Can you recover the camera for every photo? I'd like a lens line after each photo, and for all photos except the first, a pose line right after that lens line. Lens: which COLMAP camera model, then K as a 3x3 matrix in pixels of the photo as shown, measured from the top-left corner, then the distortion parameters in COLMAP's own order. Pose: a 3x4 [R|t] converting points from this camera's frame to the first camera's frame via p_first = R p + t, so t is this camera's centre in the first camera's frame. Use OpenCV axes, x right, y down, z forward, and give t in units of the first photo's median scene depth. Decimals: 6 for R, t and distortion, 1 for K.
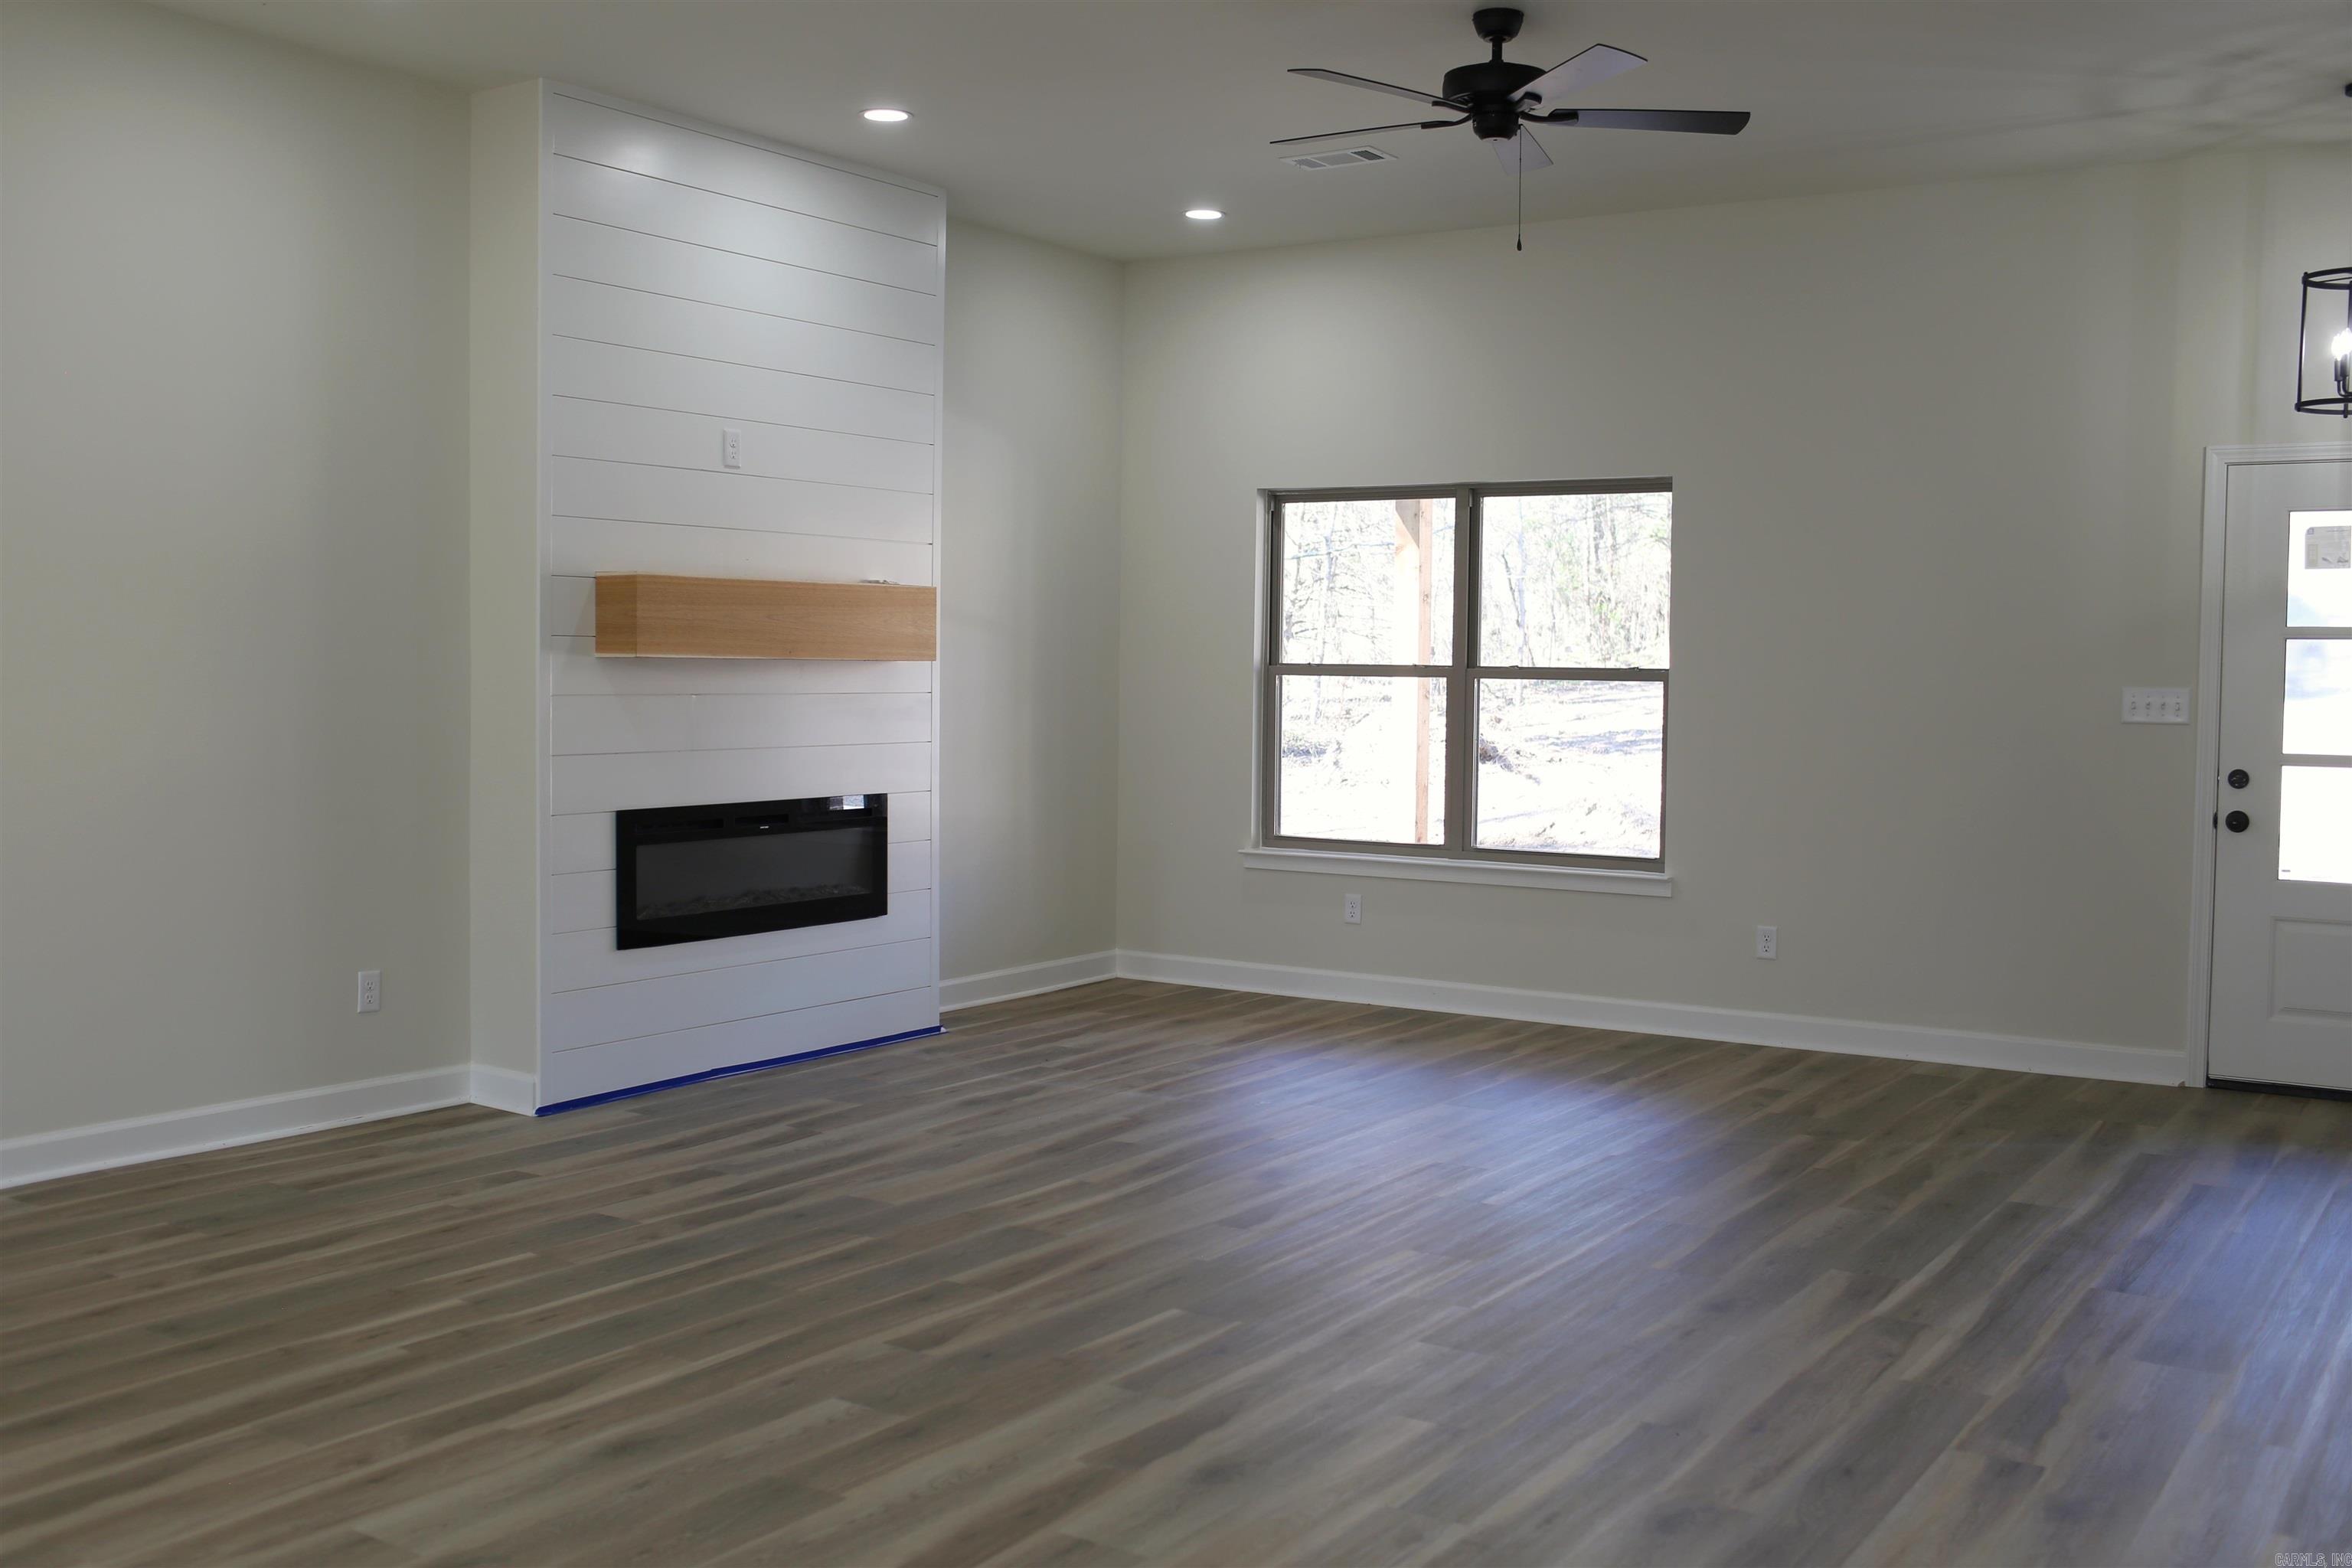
lens RADIAL K [[2243.2, 0, 1180.5], [0, 2243.2, 753.7], [0, 0, 1]] dist [-0.103667, 0.131740]
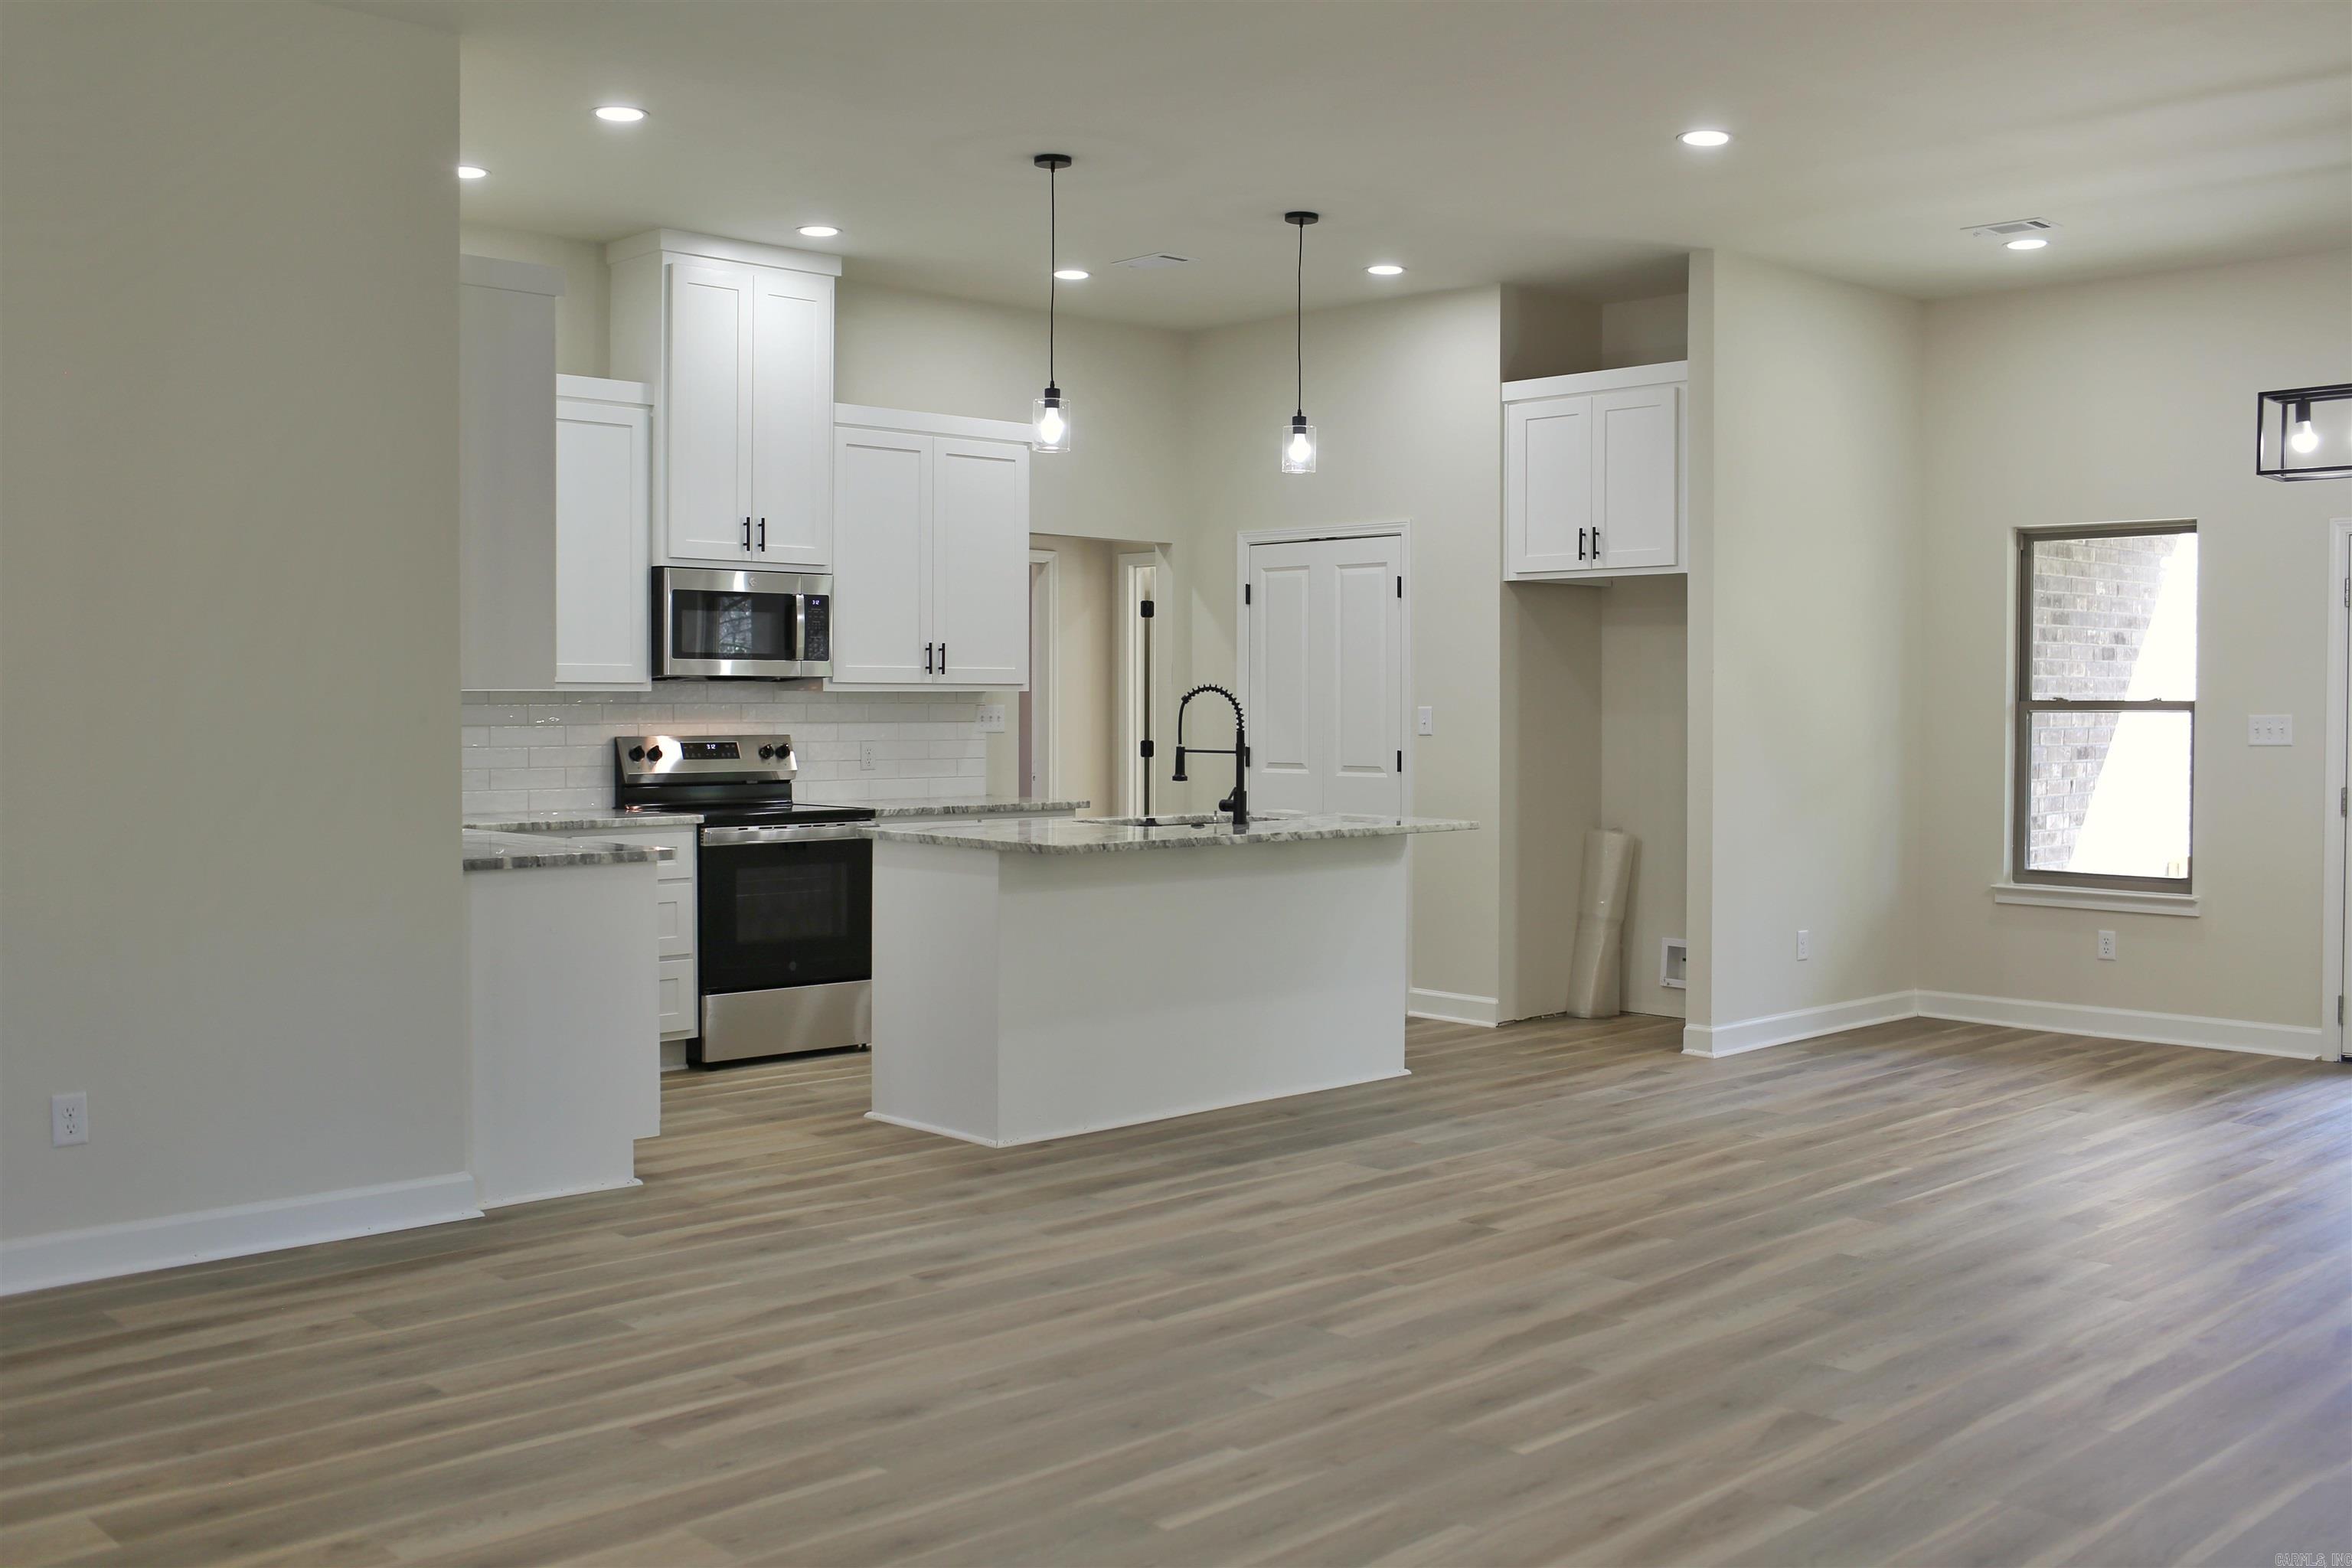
lens RADIAL K [[2243.2, 0, 1180.5], [0, 2243.2, 753.7], [0, 0, 1]] dist [-0.103667, 0.131740]
pose [[-0.974865, -0.019287, 0.221962, -0.064389], [-0.004537, 0.997758, 0.066770, -0.081581], [-0.222752, 0.064085, -0.972767, 2.015883]]
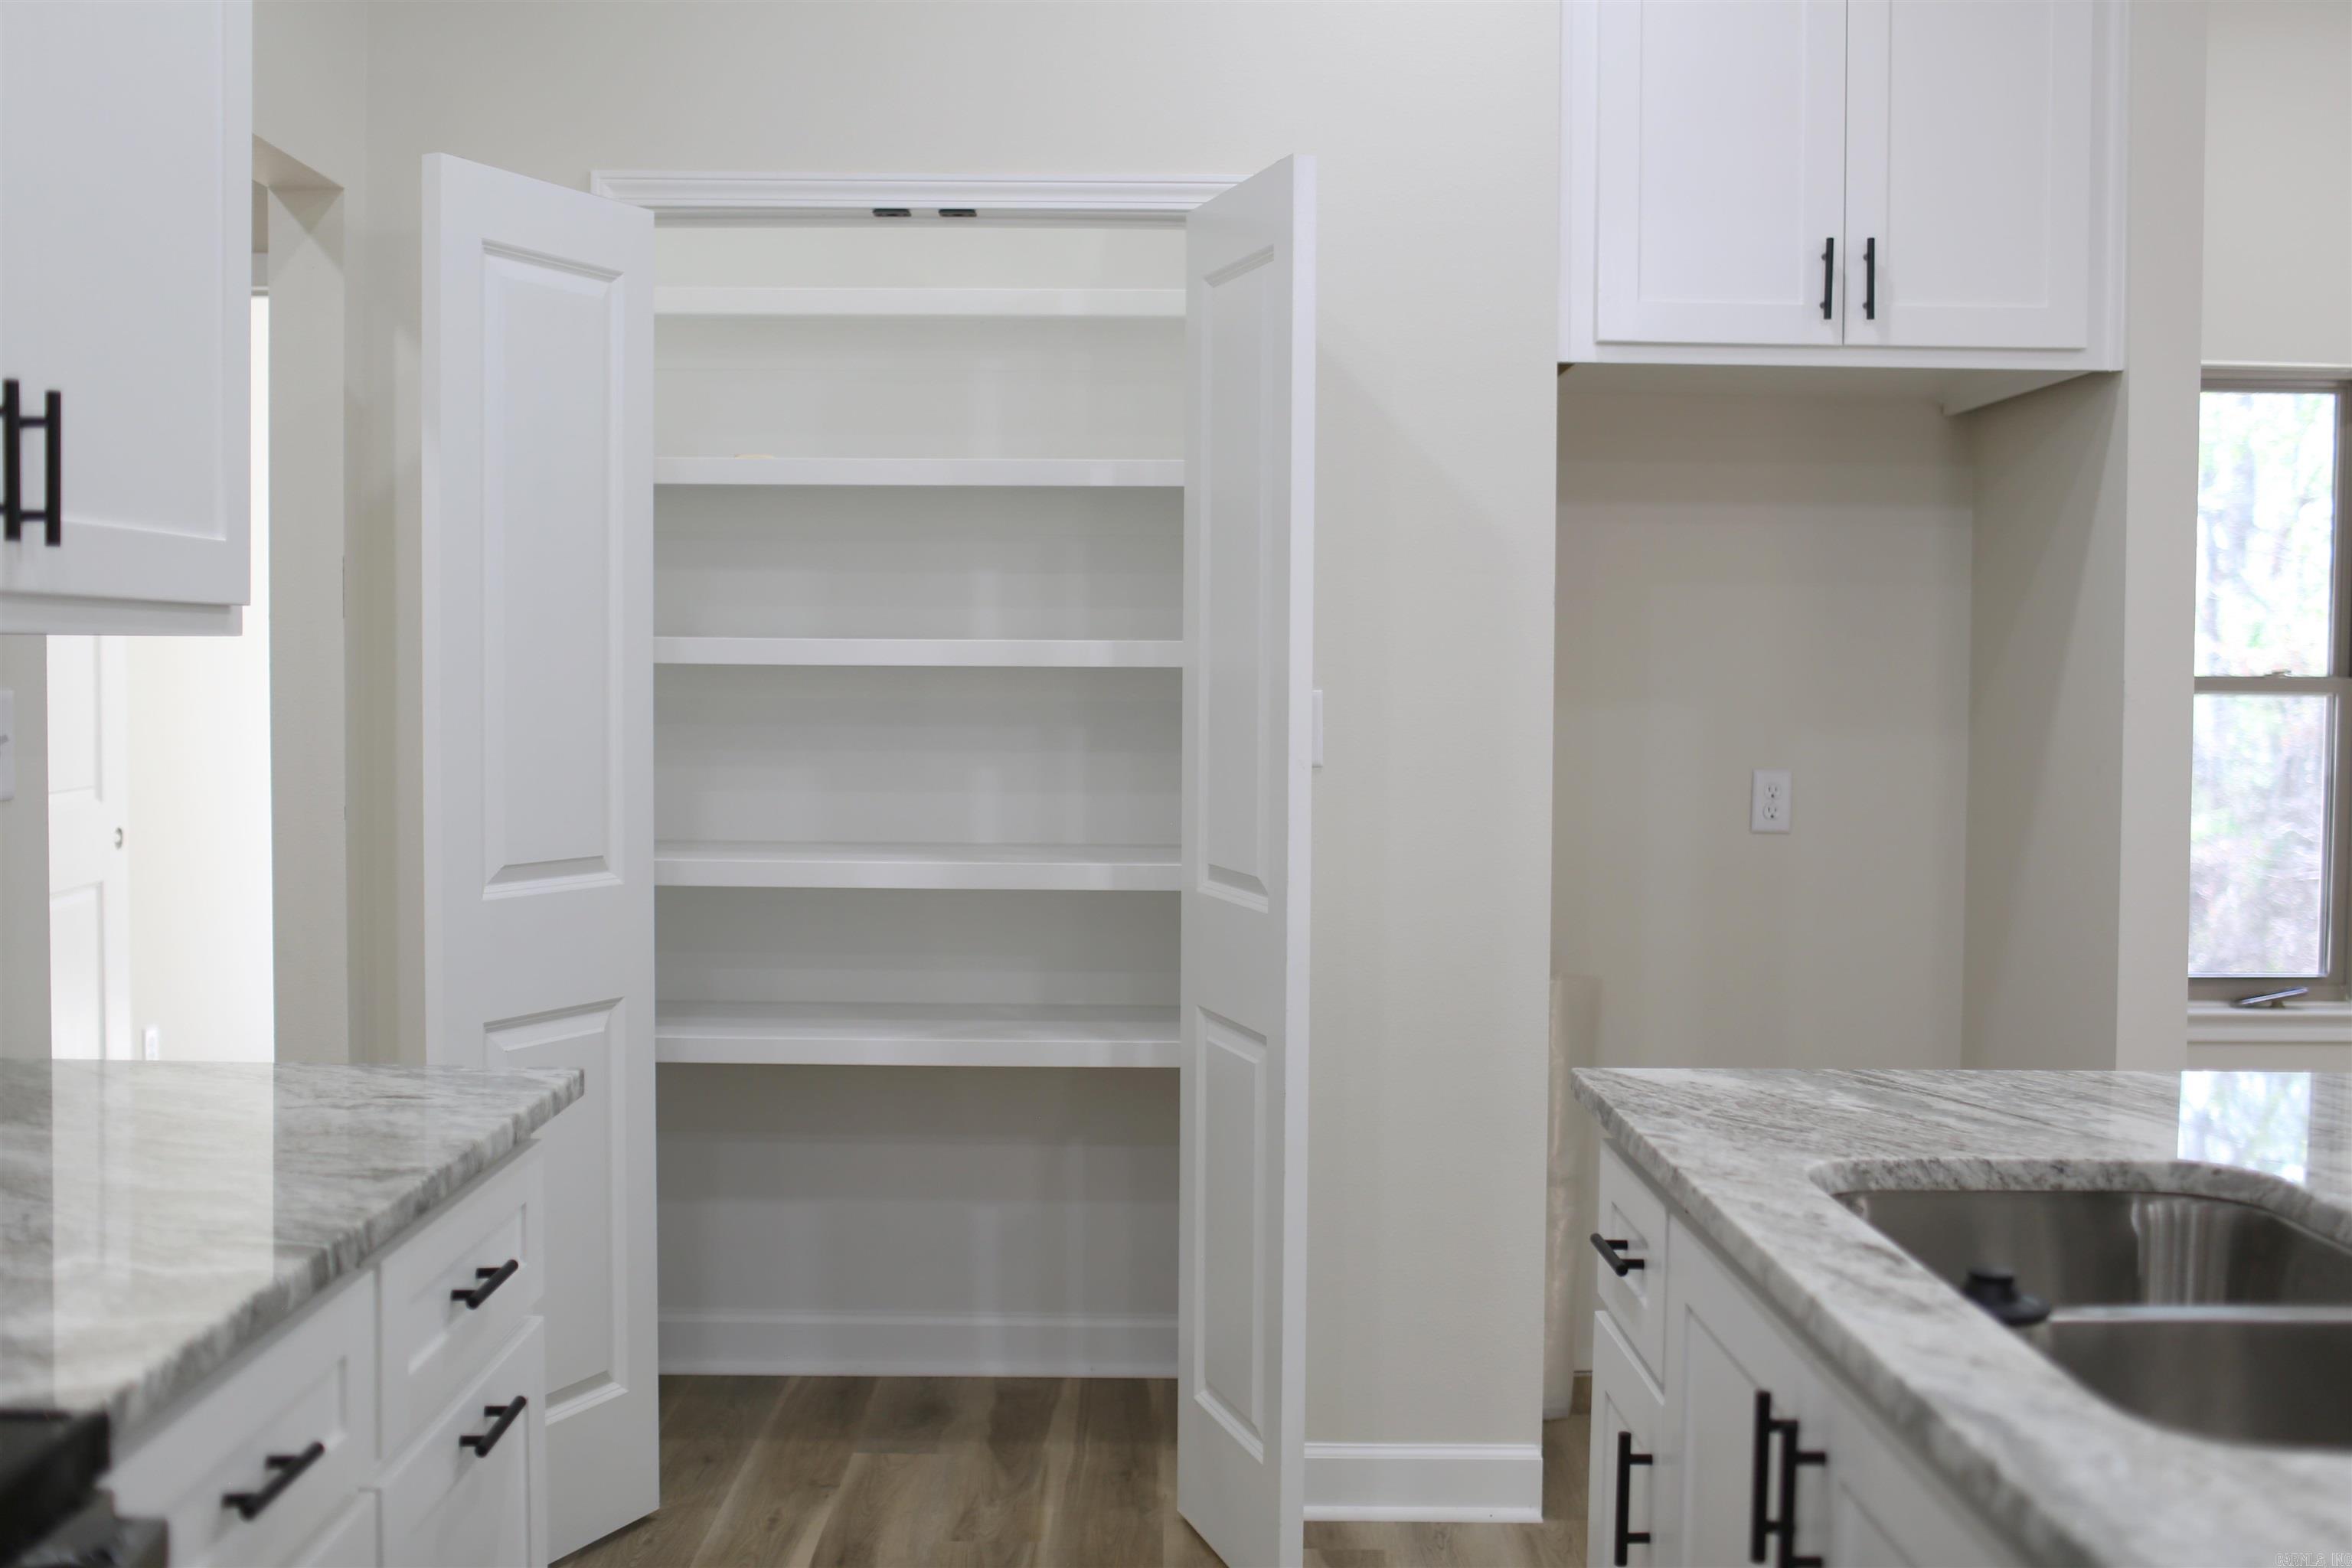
lens RADIAL K [[2243.2, 0, 1180.5], [0, 2243.2, 753.7], [0, 0, 1]] dist [-0.103667, 0.131740]
pose [[-0.826466, 0.003300, -0.562977, 0.684651], [-0.041575, 0.996895, 0.066876, -0.010727], [0.561449, 0.078677, -0.823762, 0.456941]]
